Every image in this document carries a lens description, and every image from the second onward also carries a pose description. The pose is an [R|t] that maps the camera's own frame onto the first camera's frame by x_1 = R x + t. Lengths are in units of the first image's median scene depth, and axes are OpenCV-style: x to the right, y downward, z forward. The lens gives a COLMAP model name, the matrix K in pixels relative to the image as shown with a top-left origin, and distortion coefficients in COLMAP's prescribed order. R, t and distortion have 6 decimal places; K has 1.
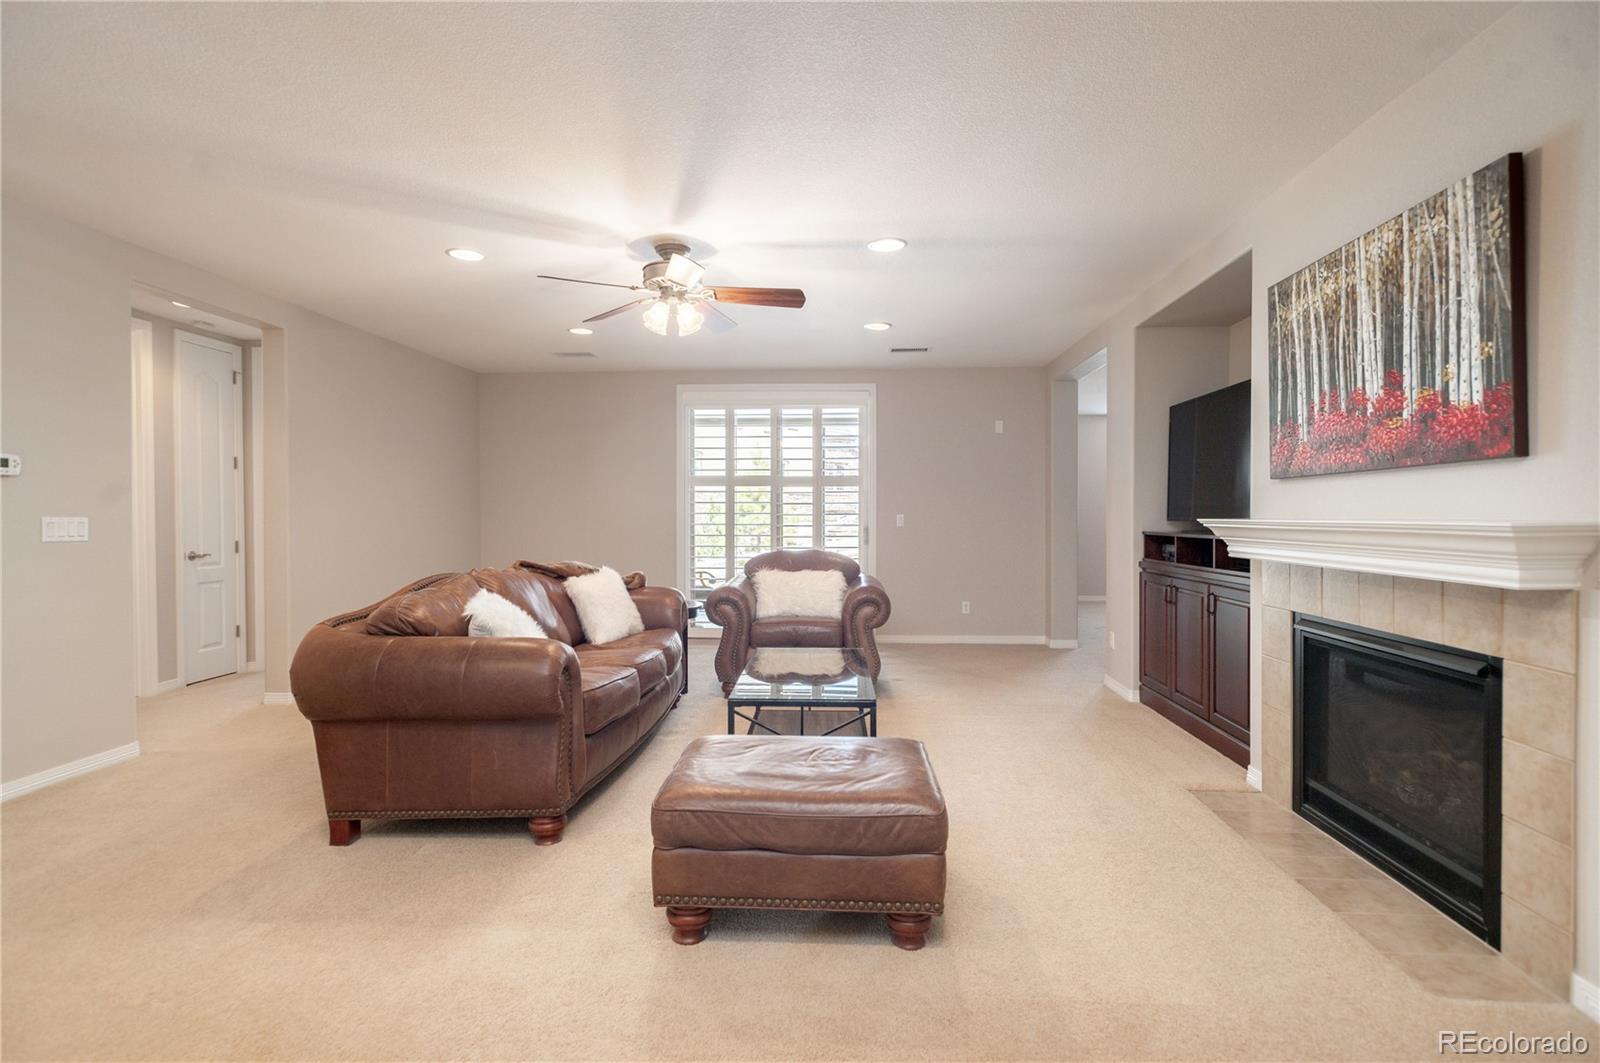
lens RADIAL K [[793.6, 0, 800.8], [0, 793.6, 524.0], [0, 0, 1]] dist [-0.000094, -0.000352]
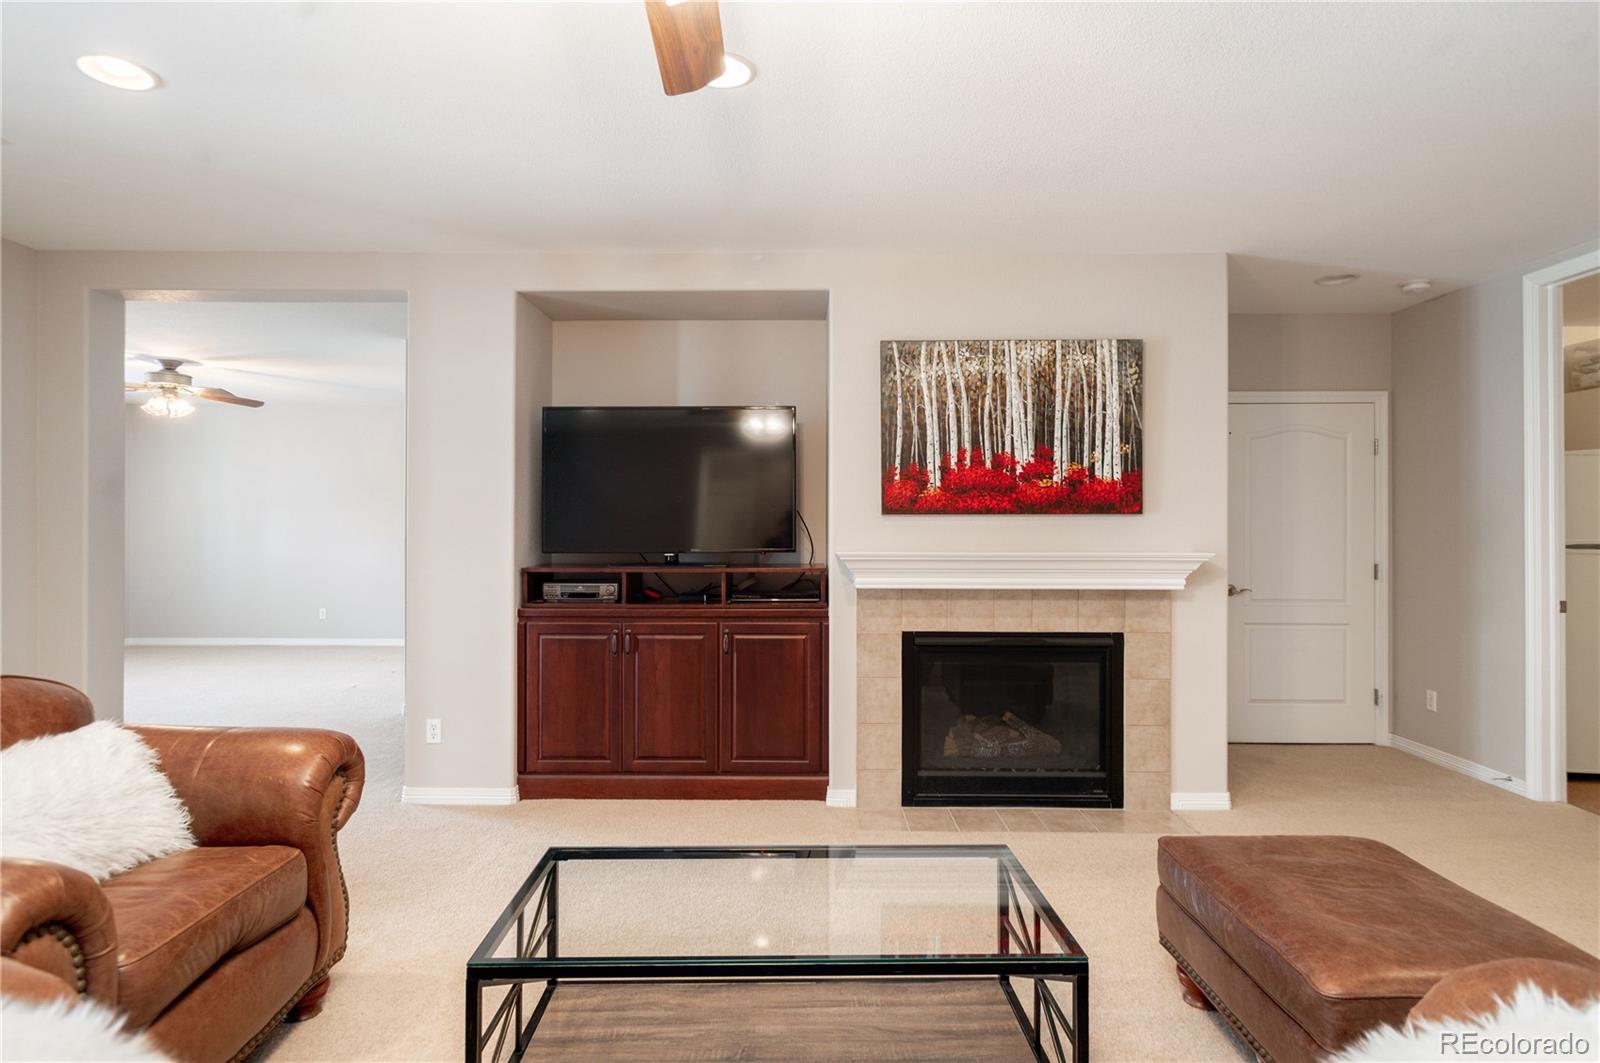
lens RADIAL K [[870.8, 0, 800.0], [0, 870.8, 531.5], [0, 0, 1]] dist [0.004225, 0.000343]
pose [[-0.075308, 0.003974, 0.997152, -0.800553], [0.008316, 0.999960, -0.003357, -0.039723], [-0.997126, 0.008040, -0.075338, 1.597659]]
